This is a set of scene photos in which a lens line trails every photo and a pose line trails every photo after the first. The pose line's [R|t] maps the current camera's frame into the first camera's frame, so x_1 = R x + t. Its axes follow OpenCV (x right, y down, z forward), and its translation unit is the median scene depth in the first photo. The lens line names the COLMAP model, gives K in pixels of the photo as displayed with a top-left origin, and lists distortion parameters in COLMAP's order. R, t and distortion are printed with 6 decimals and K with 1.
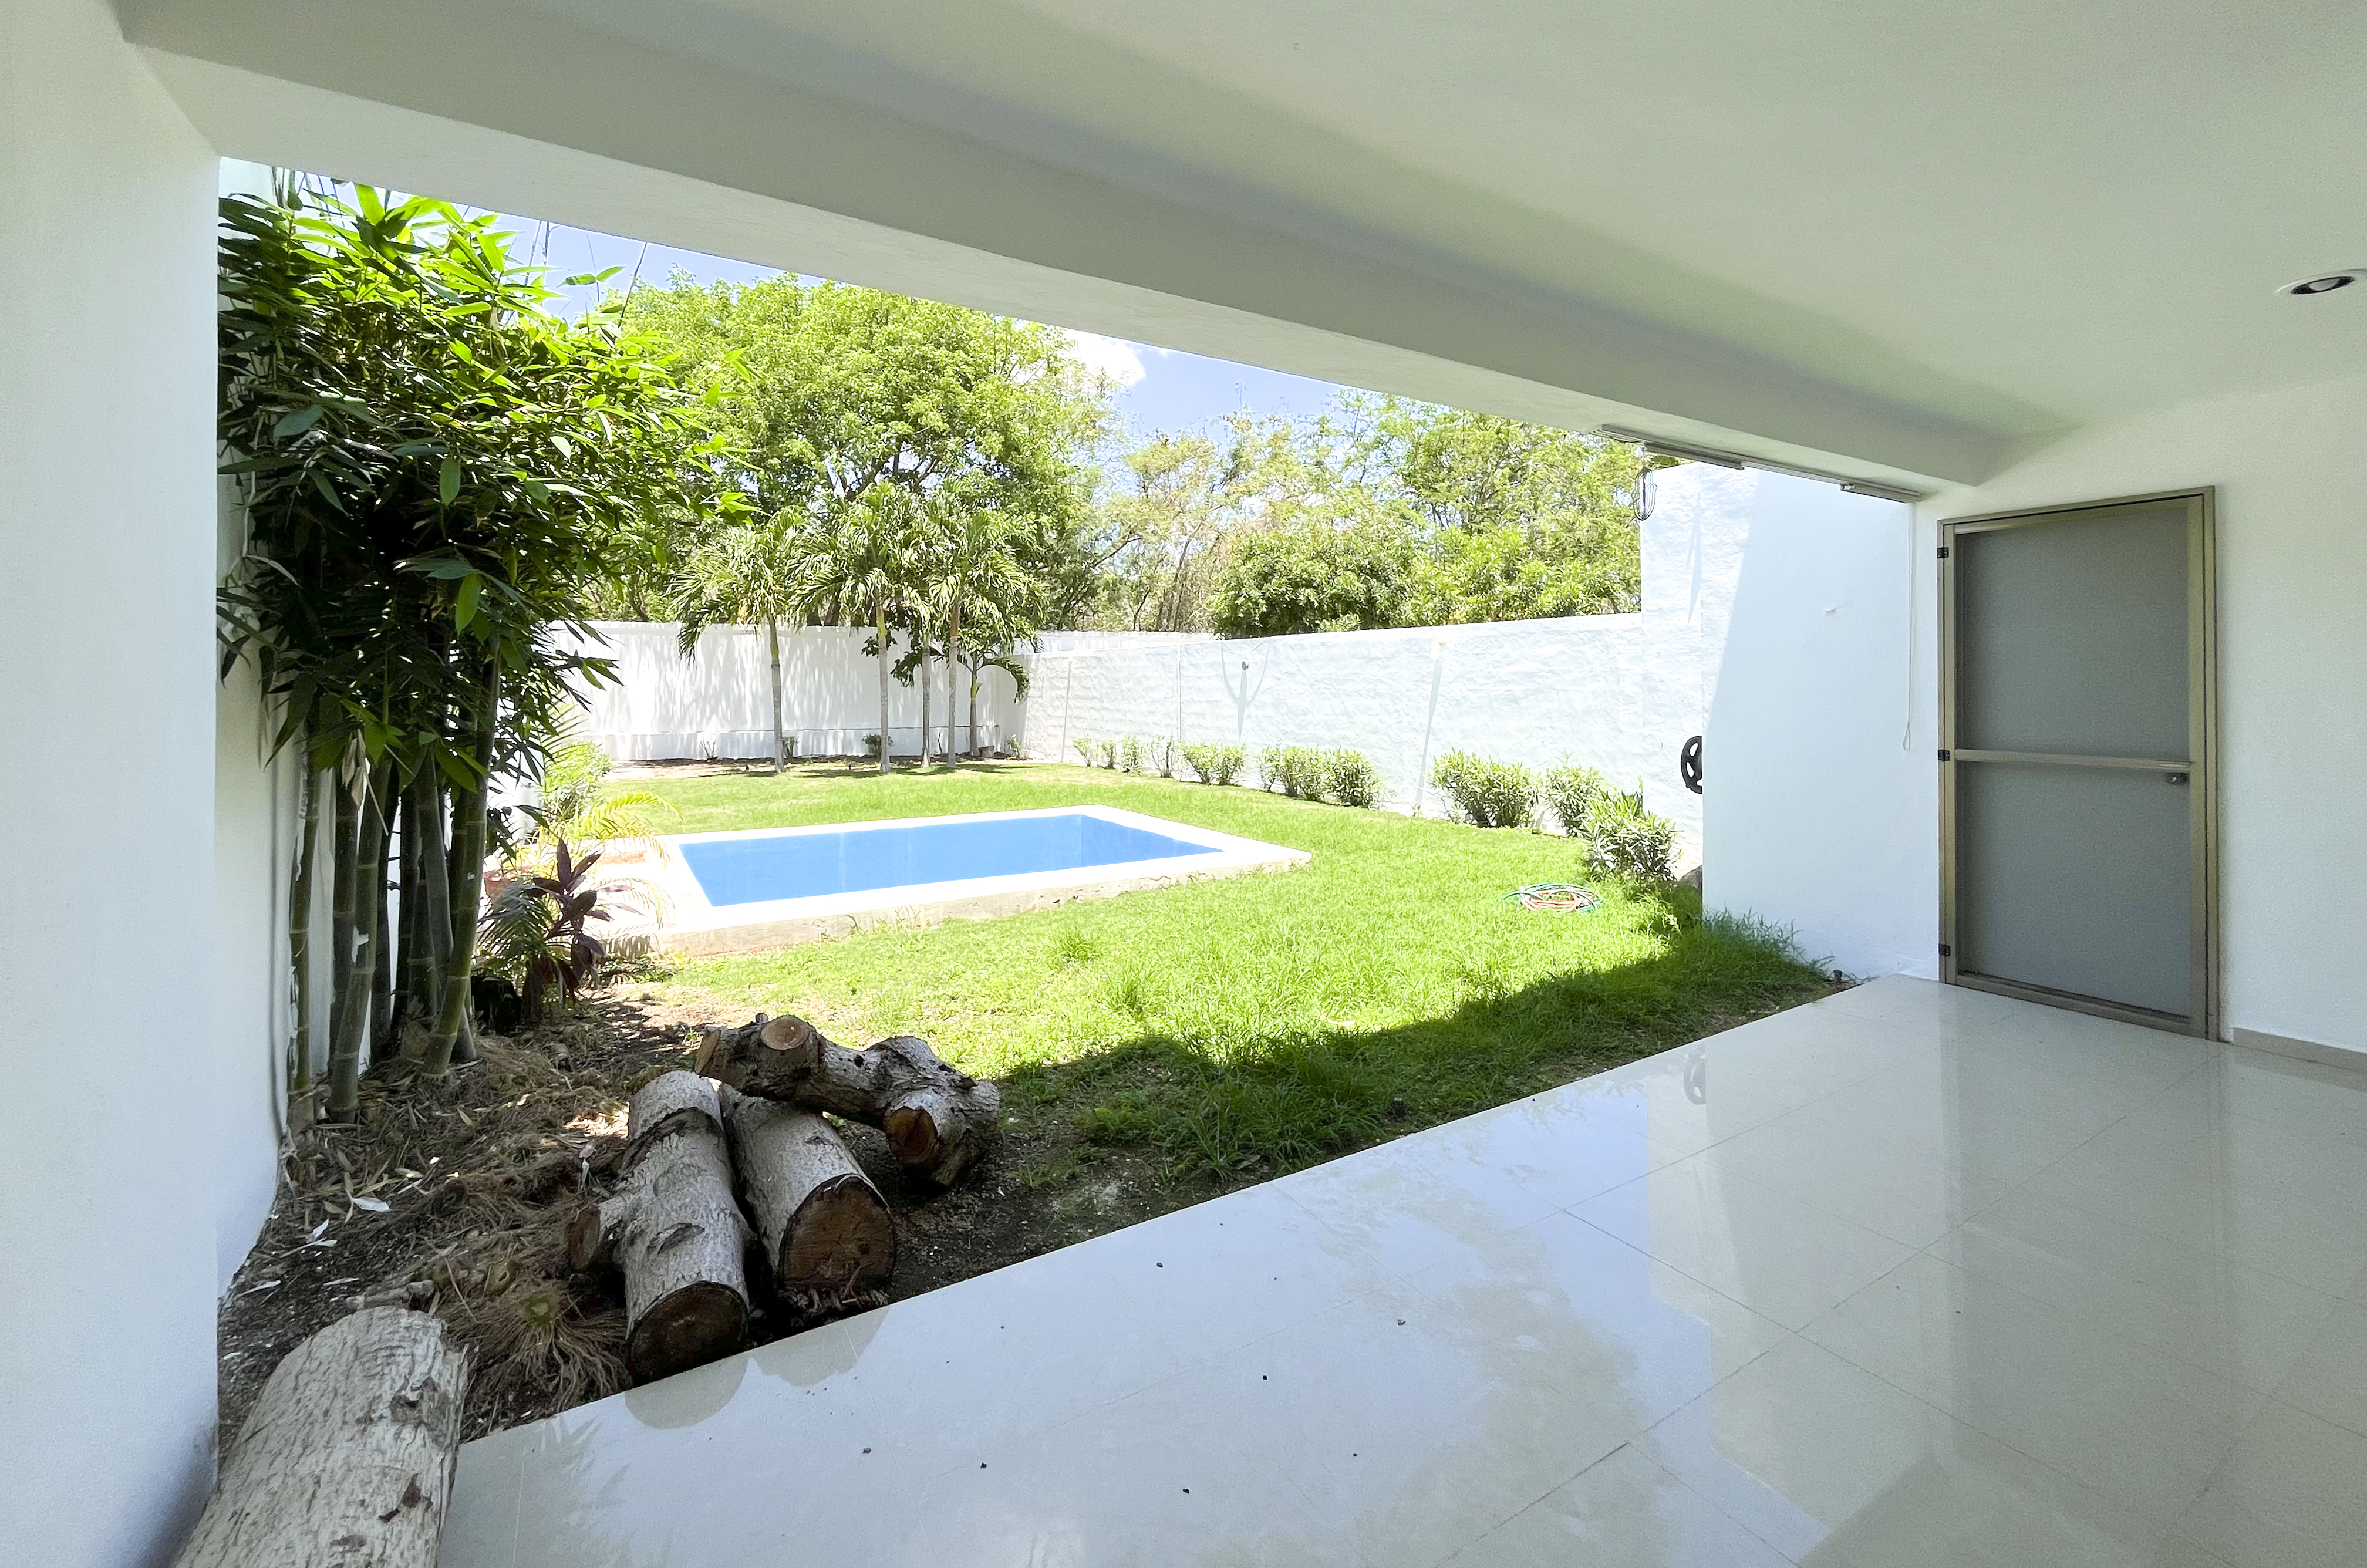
lens RADIAL K [[1014.9, 0, 1176.3], [0, 1014.9, 682.3], [0, 0, 1]] dist [-0.000327, 0.000026]
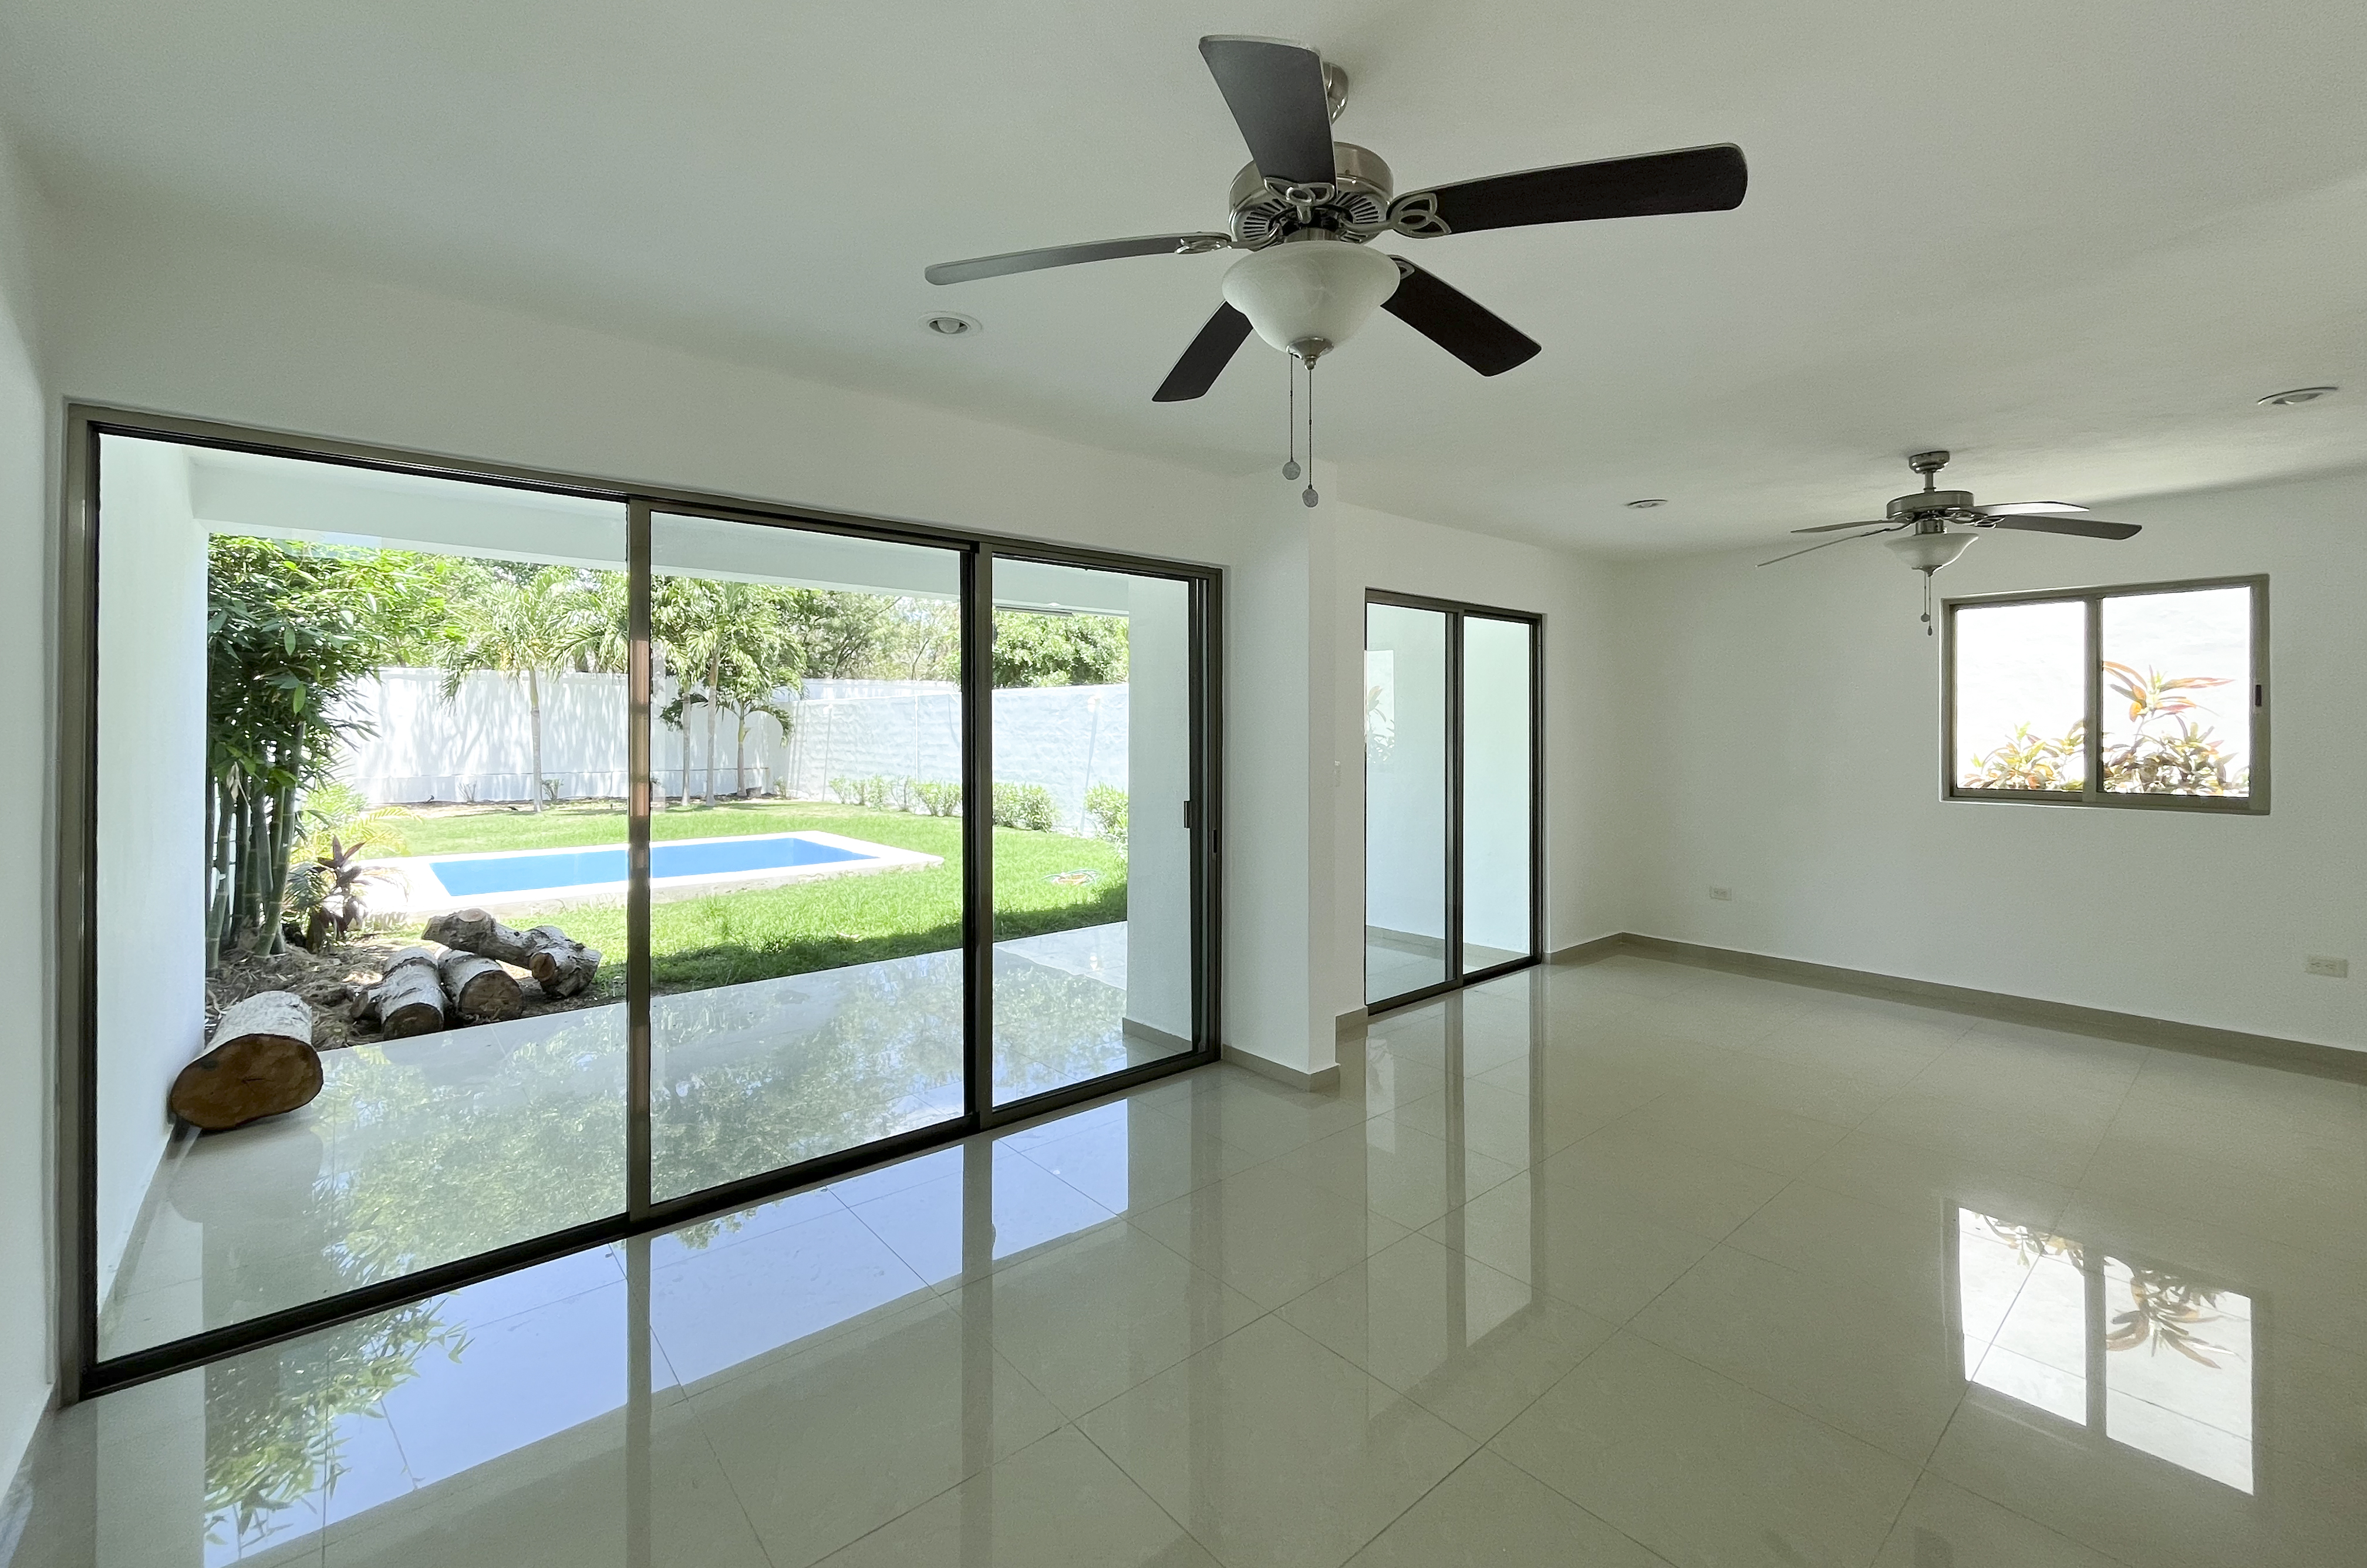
lens RADIAL K [[988.8, 0, 1147.6], [0, 988.8, 722.5], [0, 0, 1]] dist [-0.002731, 0.000077]
pose [[0.986477, 0.003422, 0.163865, 0.085528], [-0.002793, 0.999988, -0.004067, -0.003287], [-0.163877, 0.003554, 0.986474, -0.159578]]
